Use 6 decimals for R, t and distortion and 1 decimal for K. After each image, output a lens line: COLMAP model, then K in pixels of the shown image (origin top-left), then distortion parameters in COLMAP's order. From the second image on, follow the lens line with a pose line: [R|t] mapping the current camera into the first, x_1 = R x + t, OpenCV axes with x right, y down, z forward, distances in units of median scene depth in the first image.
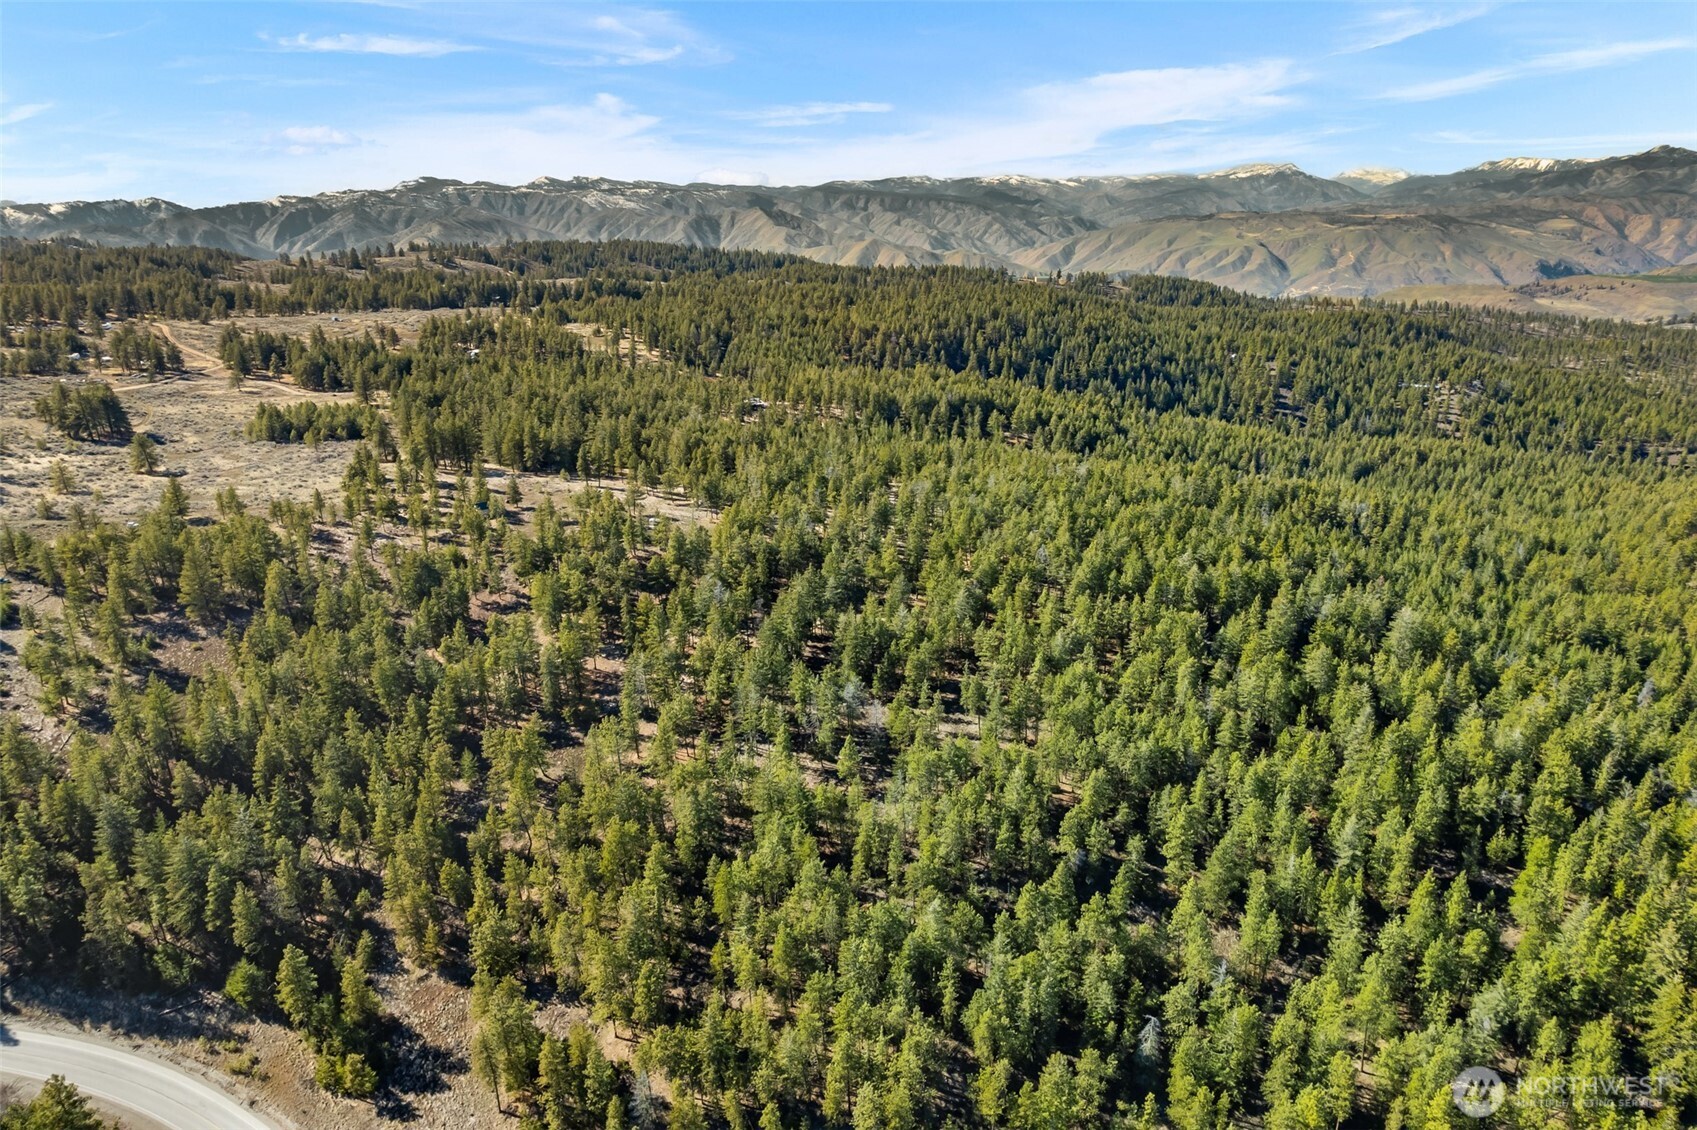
lens RADIAL K [[1079.9, 0, 840.1], [0, 1079.9, 578.7], [0, 0, 1]] dist [-0.074875, 0.062399]
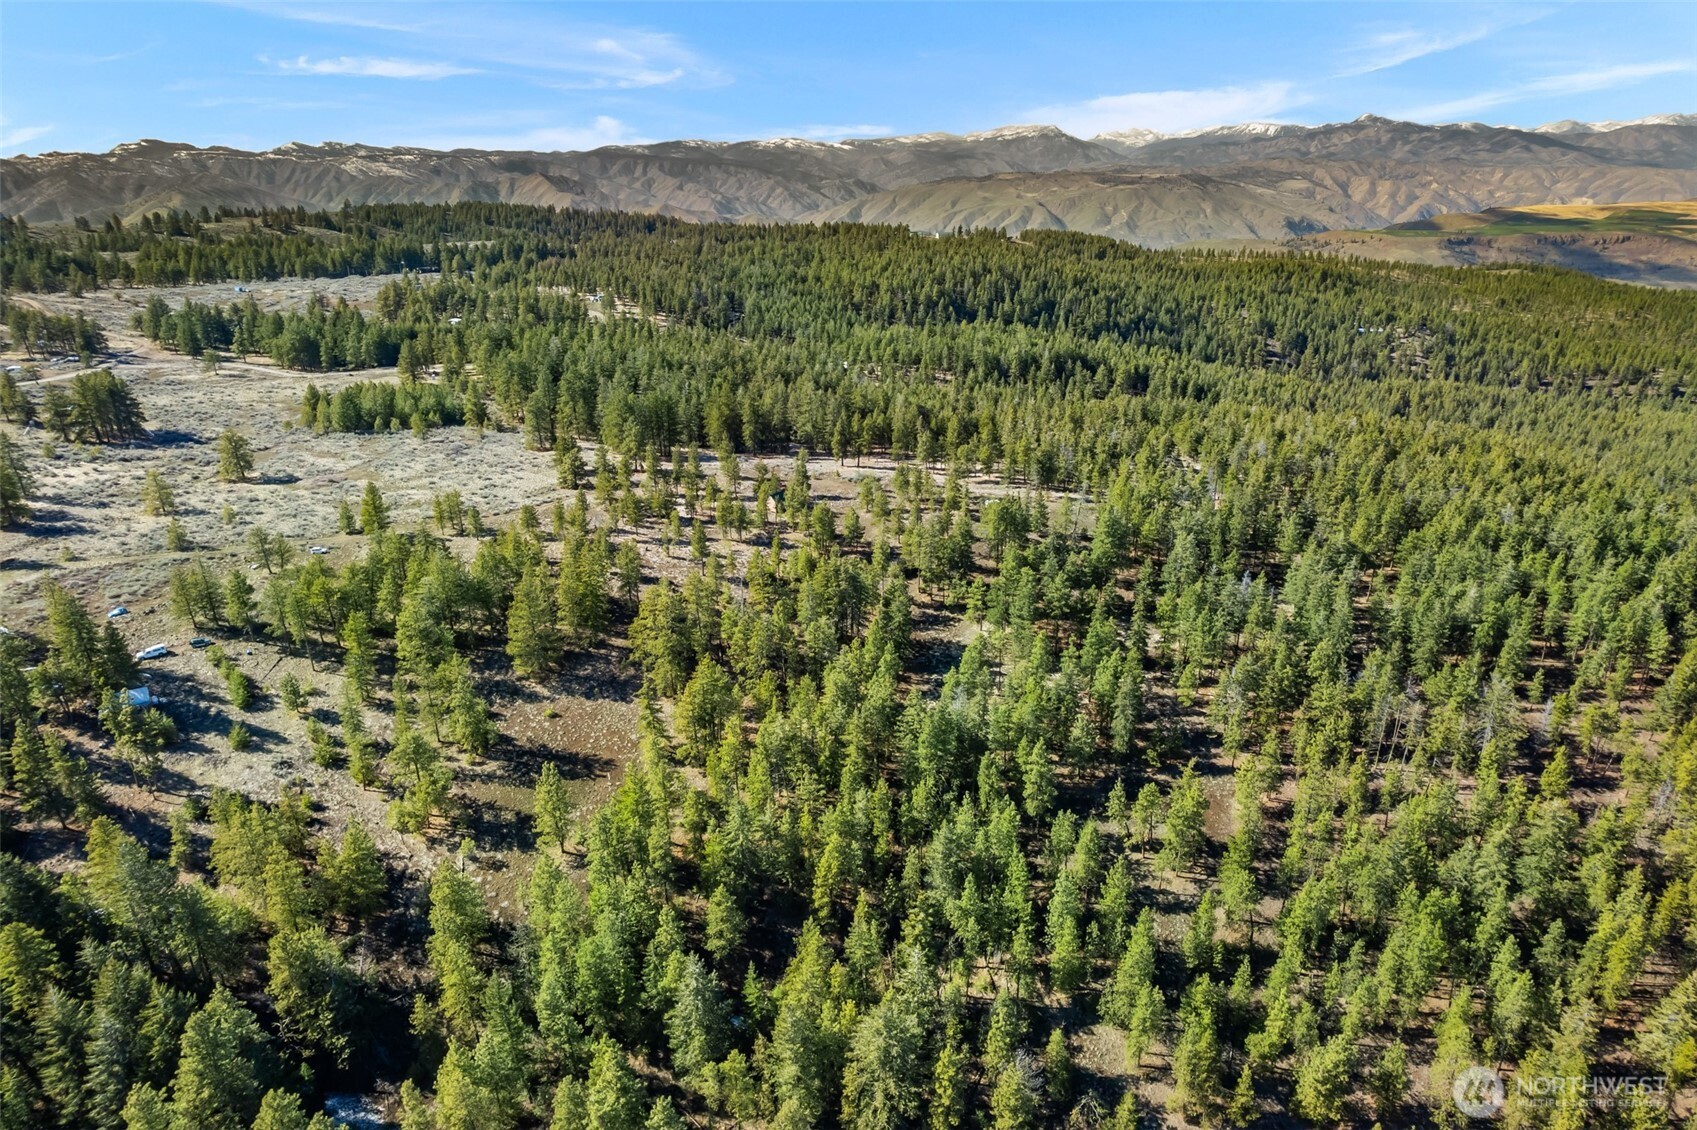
lens RADIAL K [[1089.1, 0, 845.6], [0, 1089.1, 564.3], [0, 0, 1]] dist [-0.087666, 0.081100]
pose [[0.979869, -0.070612, 0.186739, -0.270802], [0.067718, 0.997465, 0.021838, -0.019669], [-0.187808, -0.008753, 0.982167, 0.118454]]
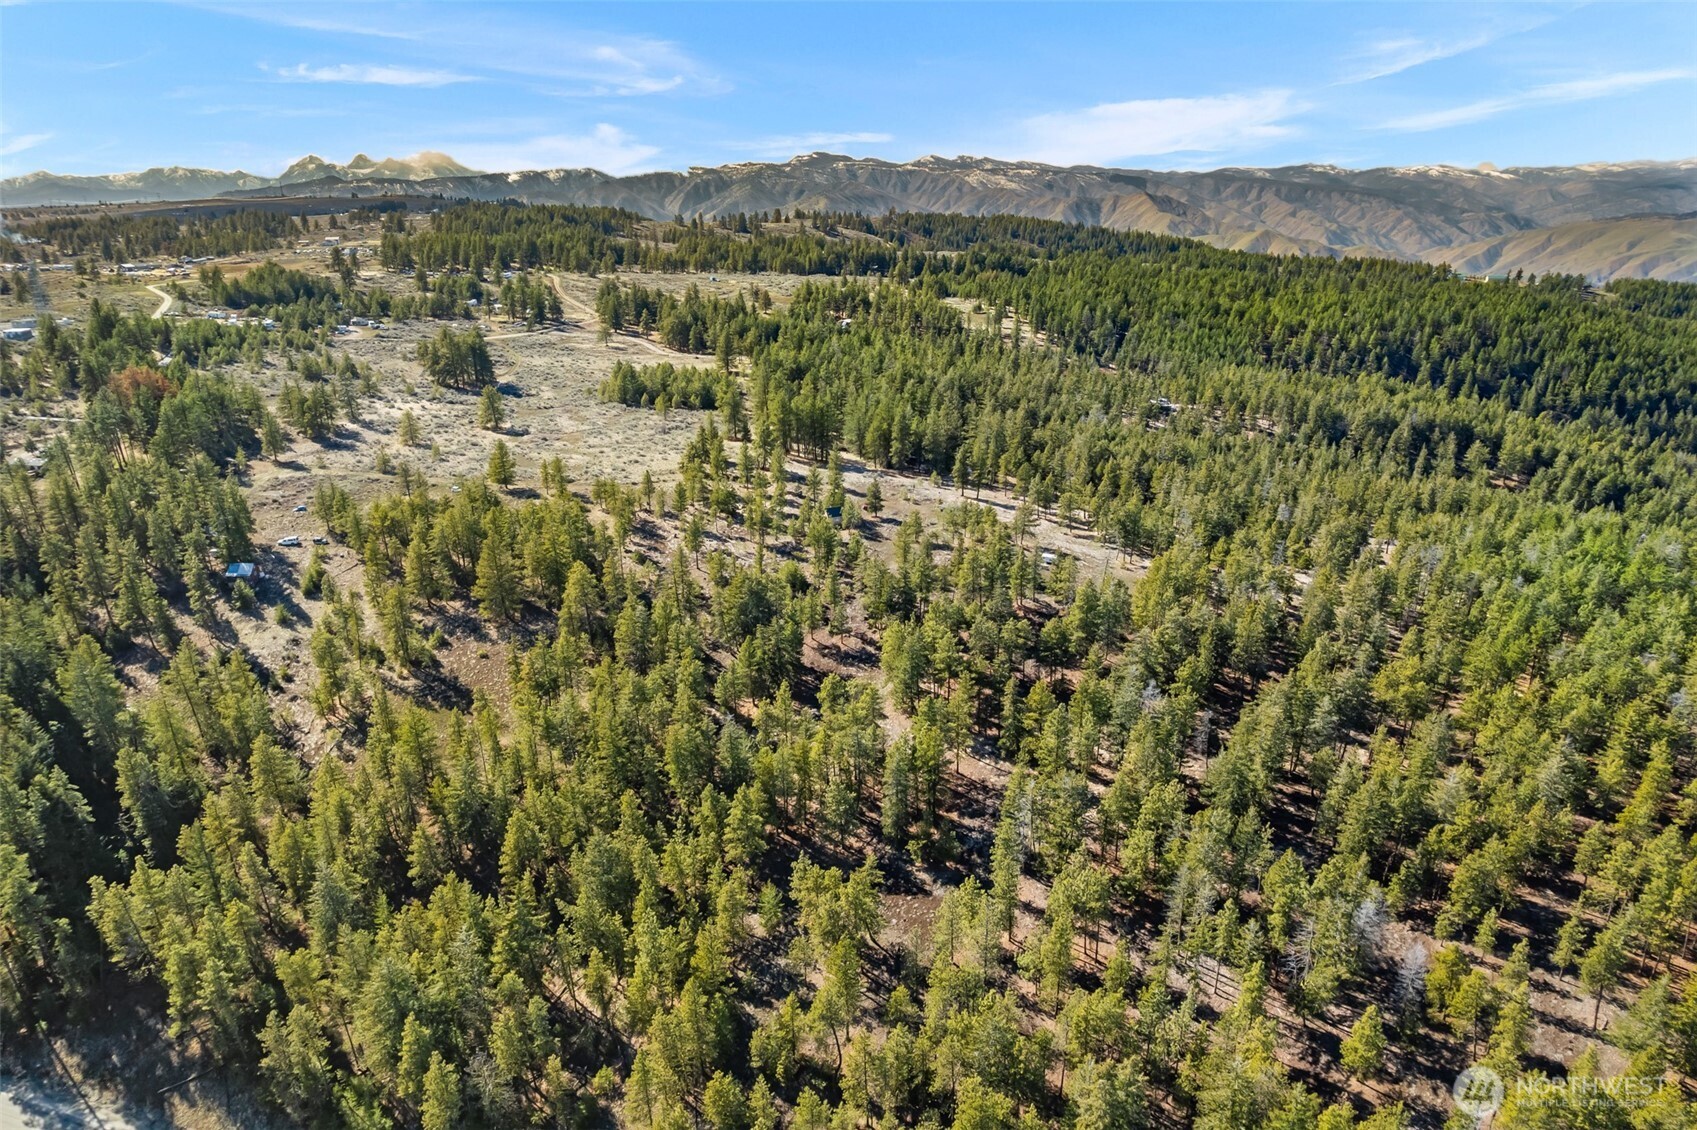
lens RADIAL K [[1089.1, 0, 845.6], [0, 1089.1, 564.3], [0, 0, 1]] dist [-0.087666, 0.081100]
pose [[0.946855, 0.123700, -0.296923, -0.048567], [-0.123410, 0.992158, 0.019797, -0.028143], [0.297043, 0.017898, 0.954696, 0.138007]]
